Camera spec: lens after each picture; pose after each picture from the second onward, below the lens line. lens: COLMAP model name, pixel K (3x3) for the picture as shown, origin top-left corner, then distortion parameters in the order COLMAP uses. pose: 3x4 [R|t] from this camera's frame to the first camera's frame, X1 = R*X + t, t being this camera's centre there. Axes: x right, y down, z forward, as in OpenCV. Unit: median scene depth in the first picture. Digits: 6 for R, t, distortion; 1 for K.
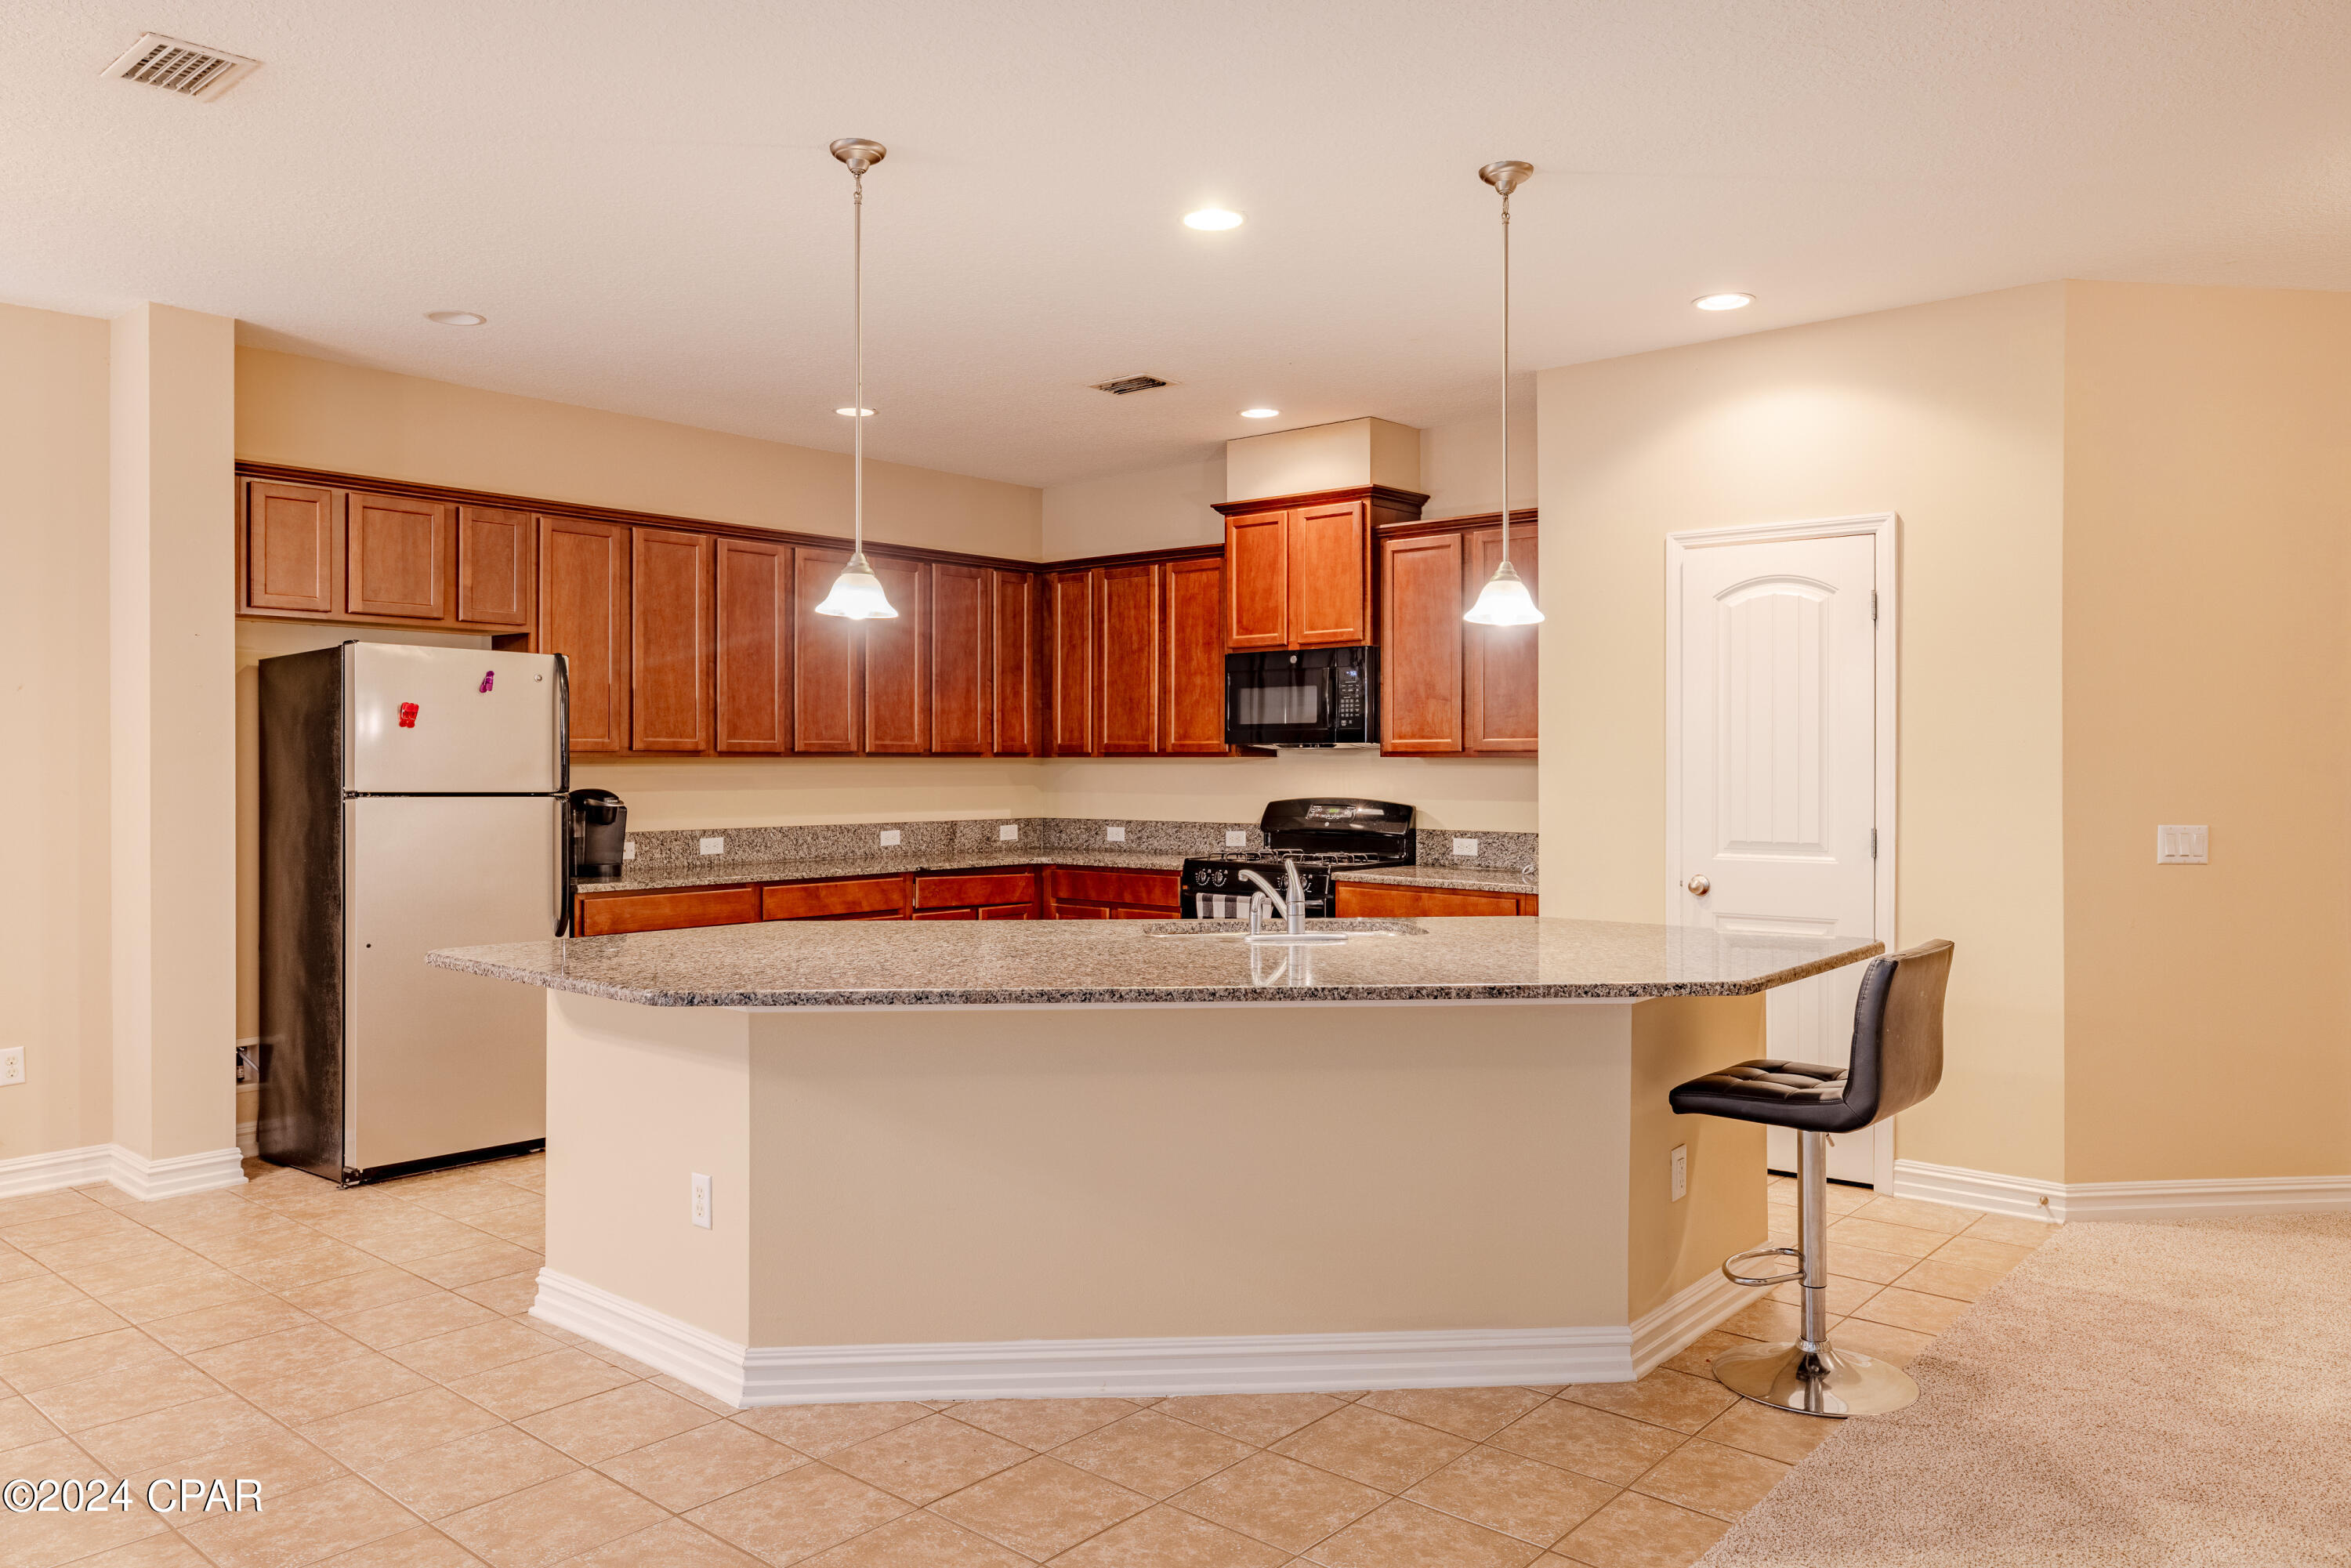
lens RADIAL K [[1638.0, 0, 1144.2], [0, 1638.0, 760.2], [0, 0, 1]] dist [0.013121, -0.004731]
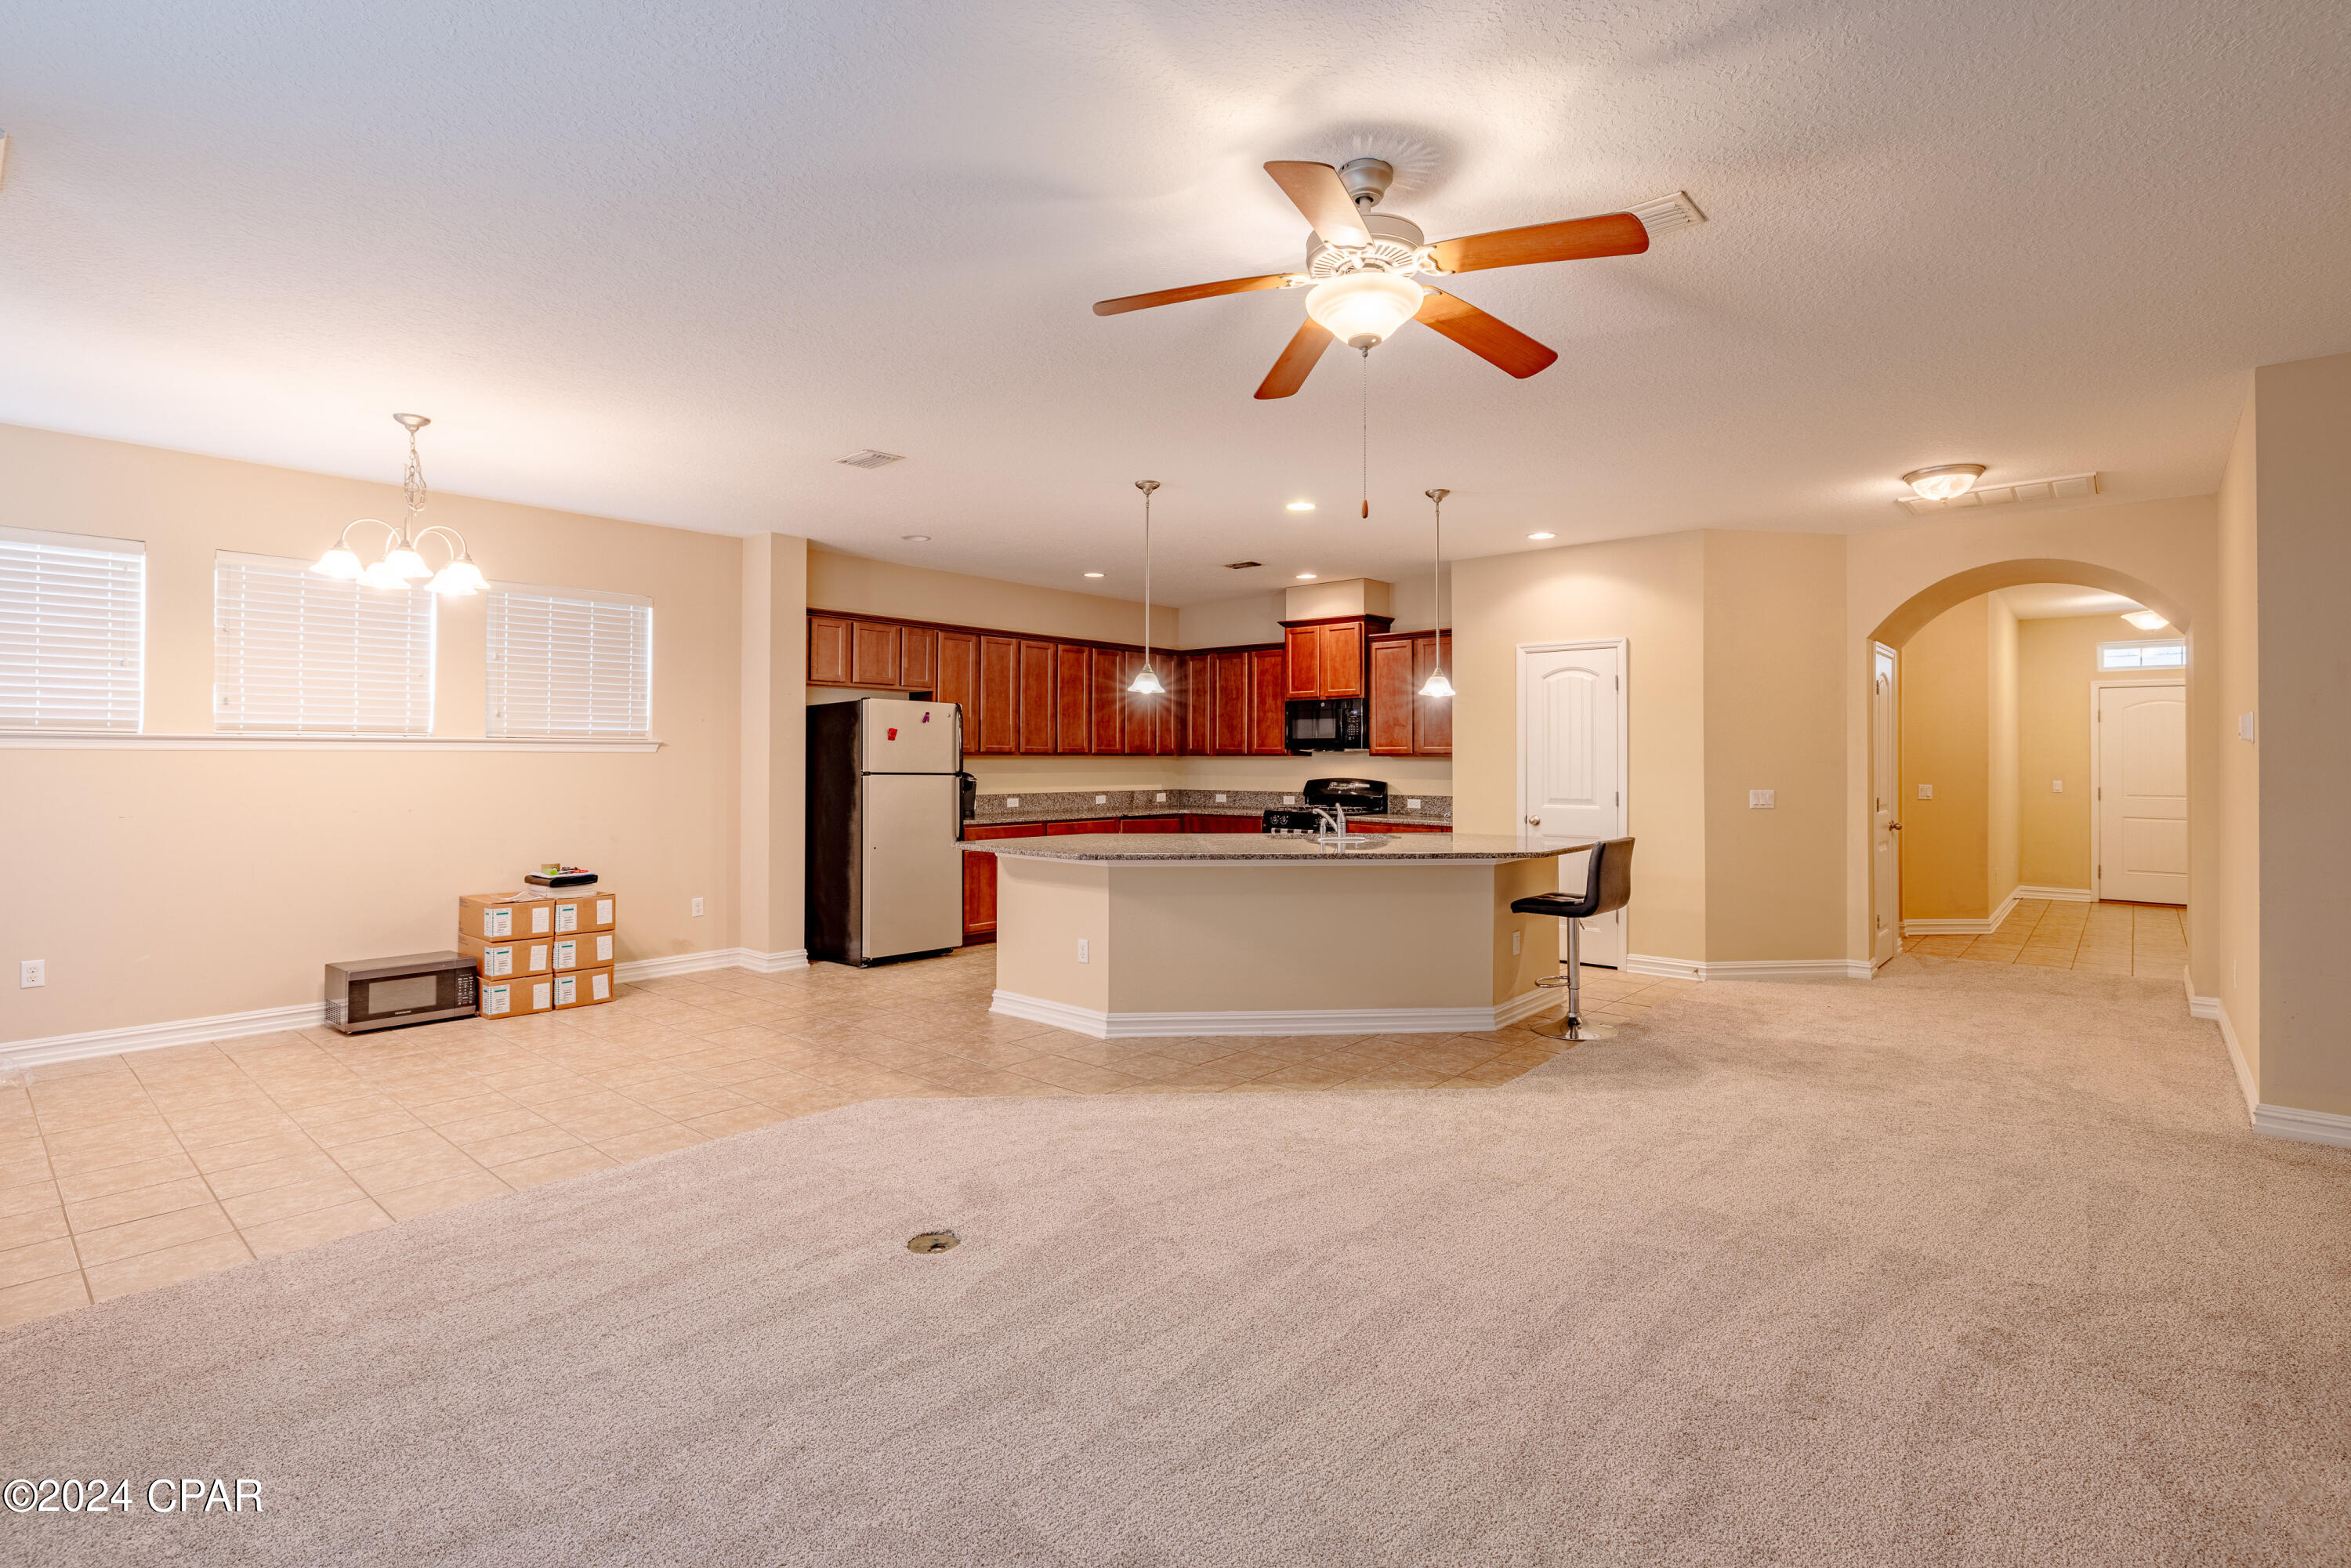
lens RADIAL K [[1105.9, 0, 1191.8], [0, 1105.9, 739.9], [0, 0, 1]] dist [0.008573, 0.000244]
pose [[0.999981, 0.002372, 0.005633, -0.075833], [-0.002276, 0.999856, -0.016845, 0.001252], [-0.005673, 0.016832, 0.999842, -0.309709]]
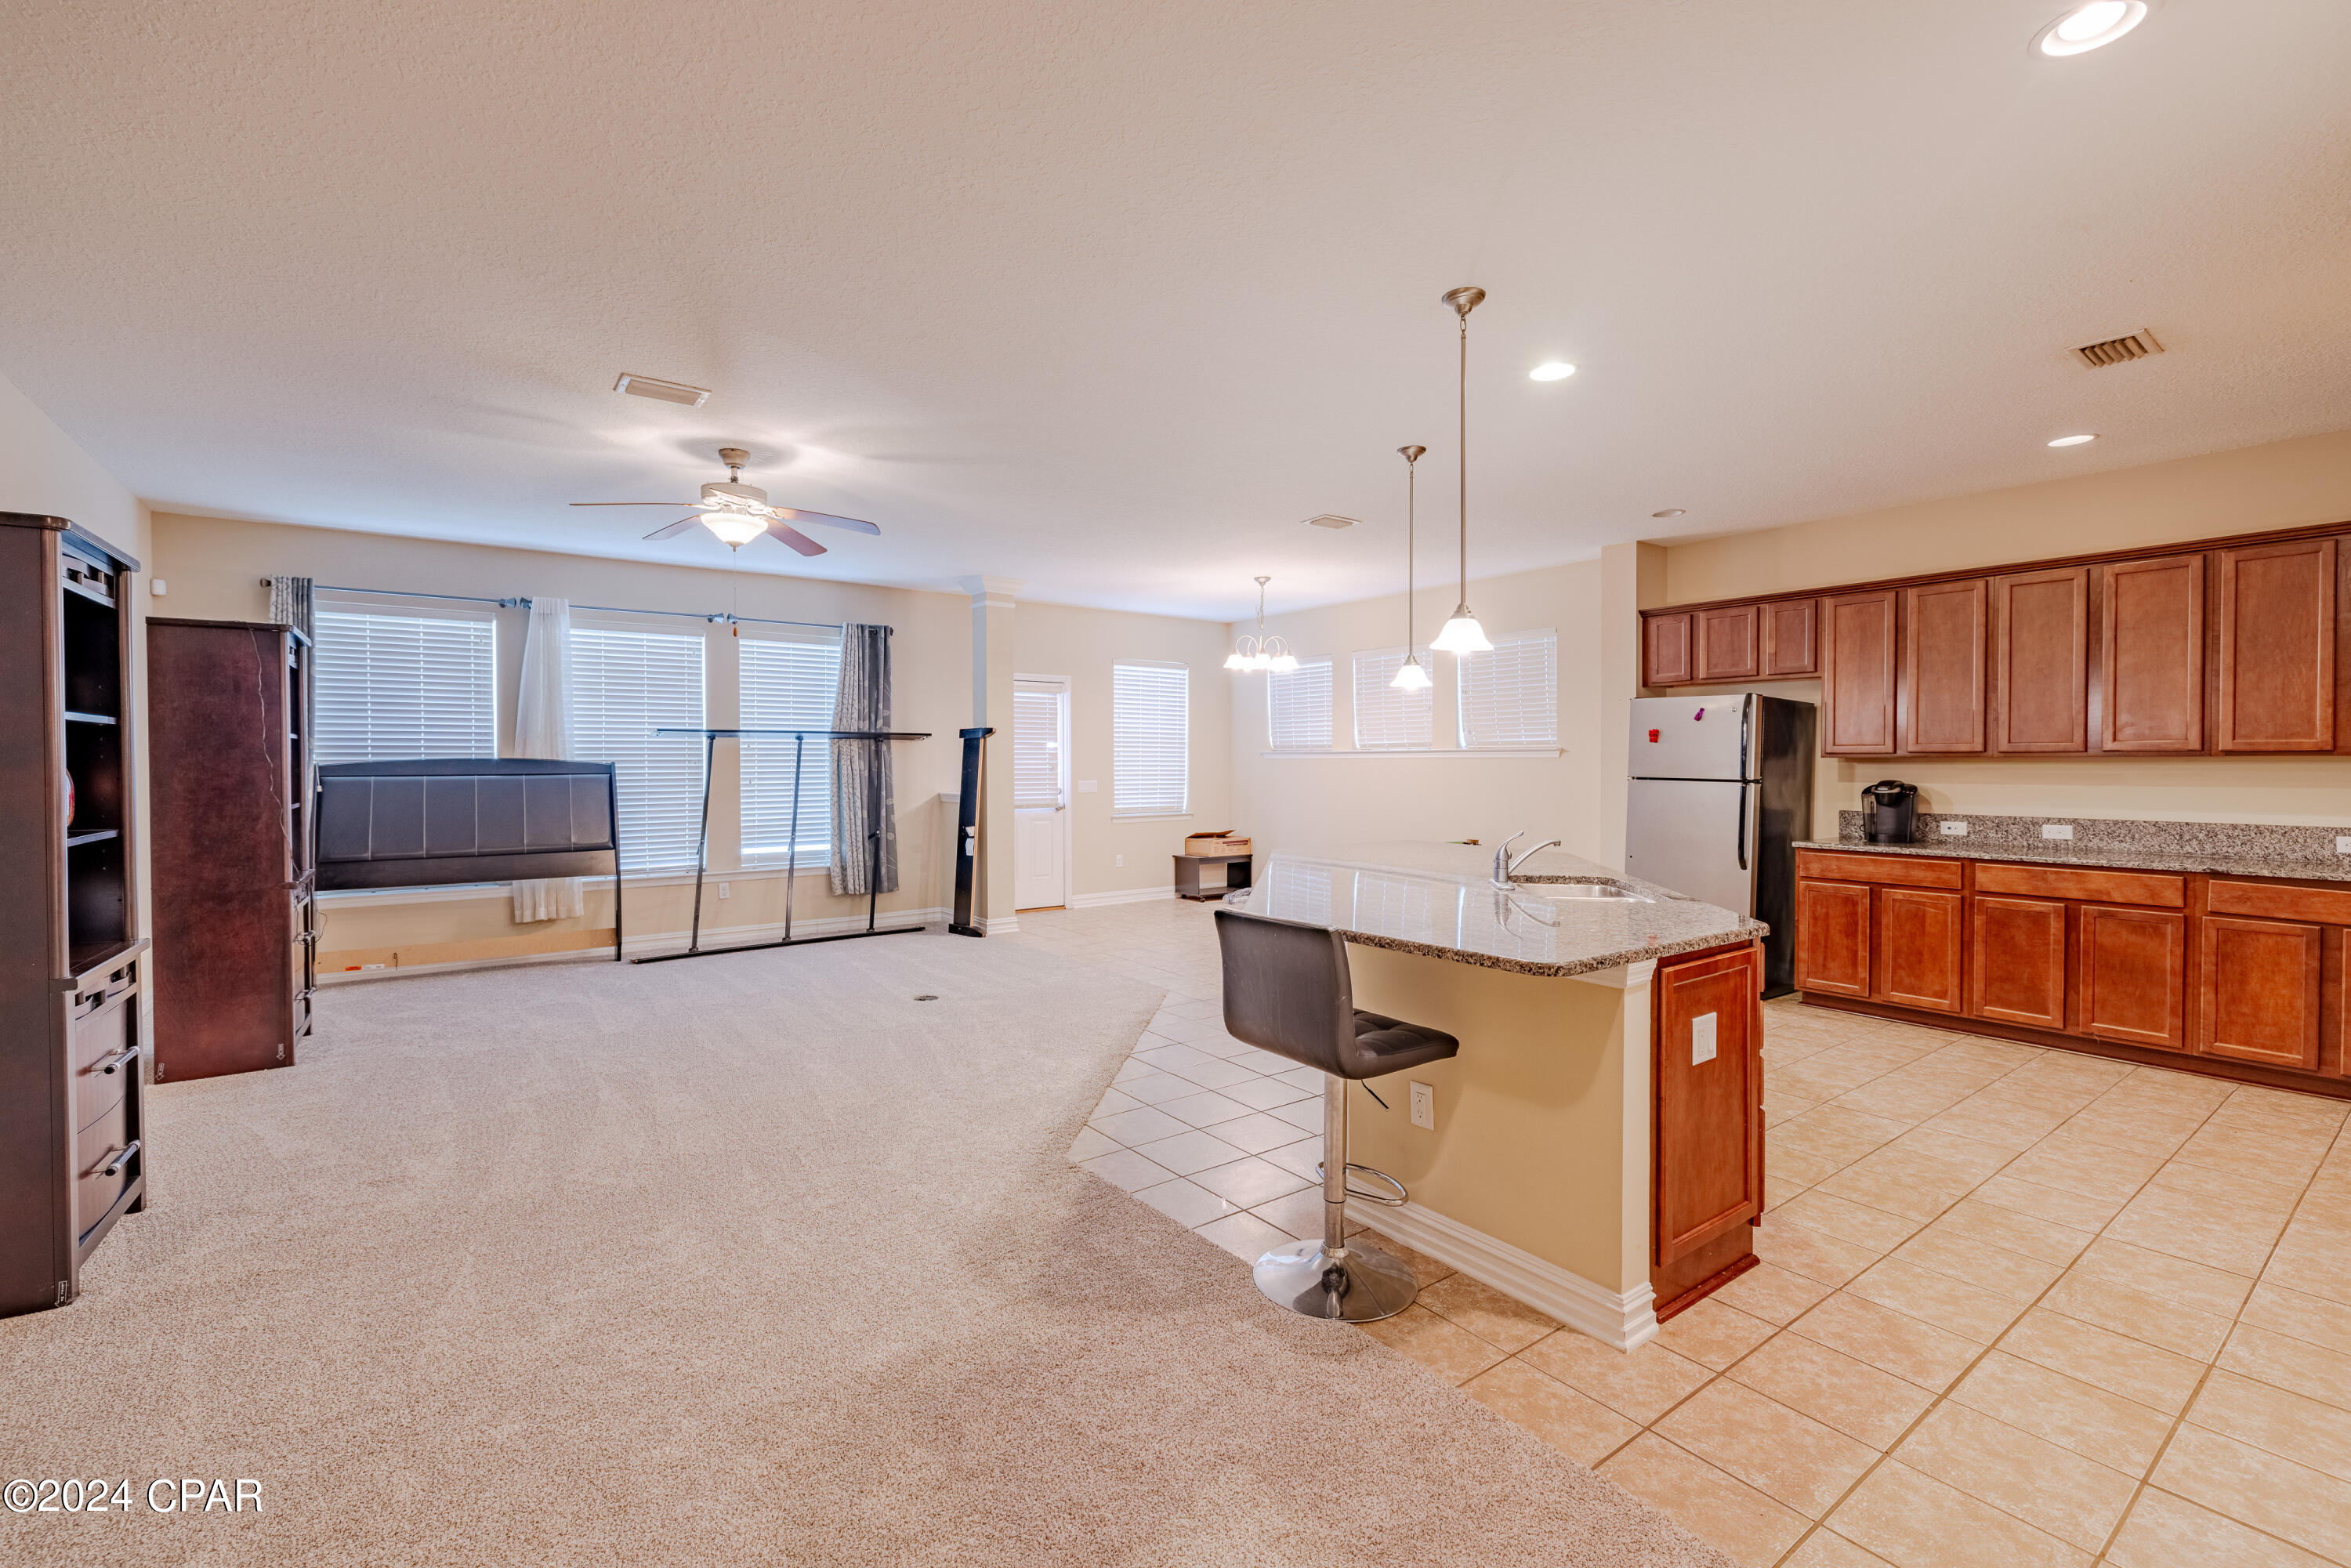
lens RADIAL K [[995.4, 0, 1180.9], [0, 995.4, 776.9], [0, 0, 1]] dist [0.003578, -0.000347]
pose [[-0.196122, 0.013831, -0.980482, 0.649446], [0.001022, 0.999903, 0.013900, 0.002170], [0.980579, 0.001724, -0.196117, 0.599108]]
